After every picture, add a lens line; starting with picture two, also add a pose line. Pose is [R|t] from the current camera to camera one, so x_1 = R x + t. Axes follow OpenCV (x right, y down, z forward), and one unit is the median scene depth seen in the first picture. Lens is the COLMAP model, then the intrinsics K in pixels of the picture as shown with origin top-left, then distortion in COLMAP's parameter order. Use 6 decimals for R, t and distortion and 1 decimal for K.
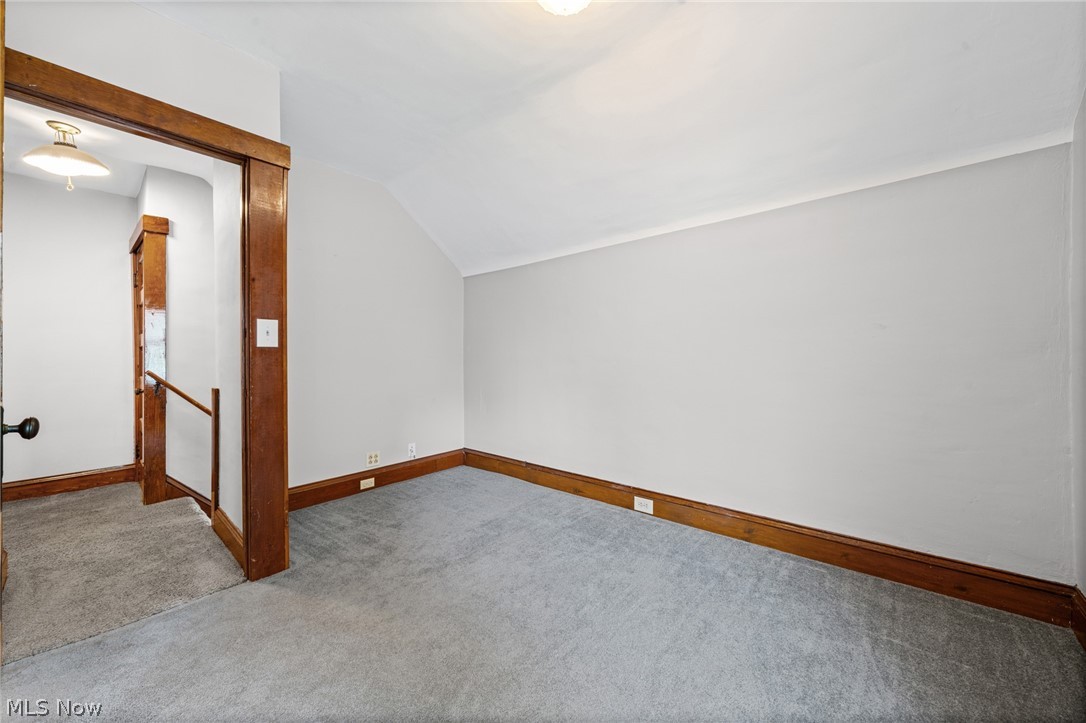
lens RADIAL K [[417.7, 0, 545.8], [0, 417.7, 363.2], [0, 0, 1]] dist [-0.000552, -0.000179]
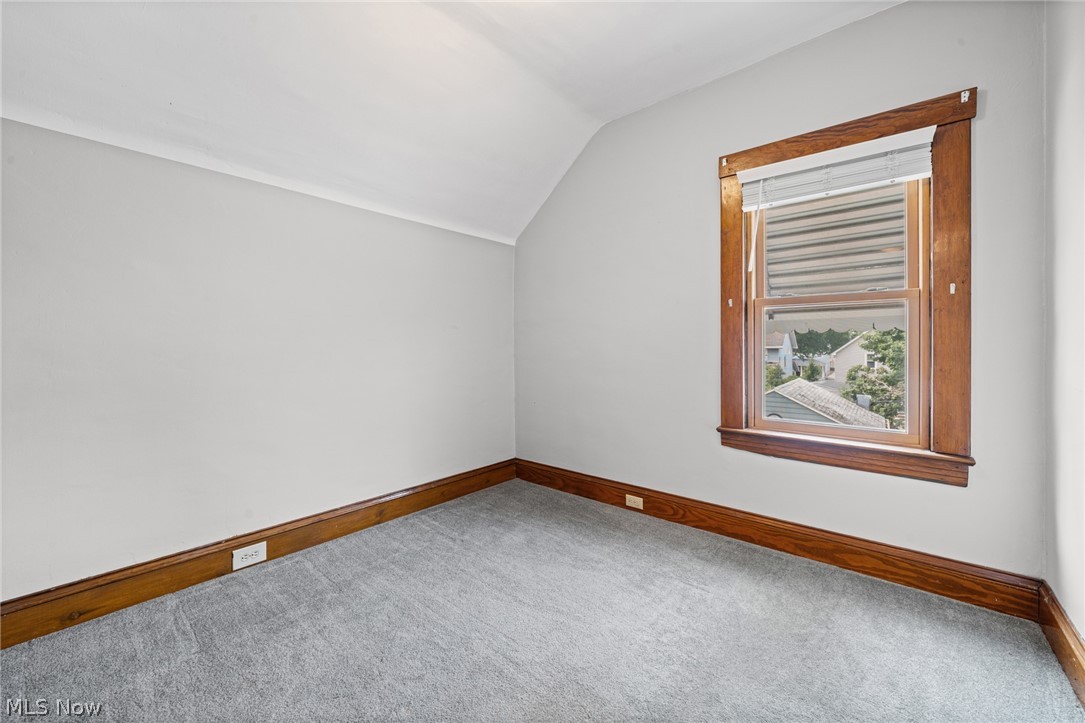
lens RADIAL K [[417.3, 0, 546.7], [0, 417.3, 353.4], [0, 0, 1]] dist [-0.000552, -0.000179]
pose [[-0.026736, -0.003655, 0.999636, -0.584088], [0.014360, 0.999889, 0.004040, 0.003605], [-0.999539, 0.014463, -0.026680, 0.621289]]
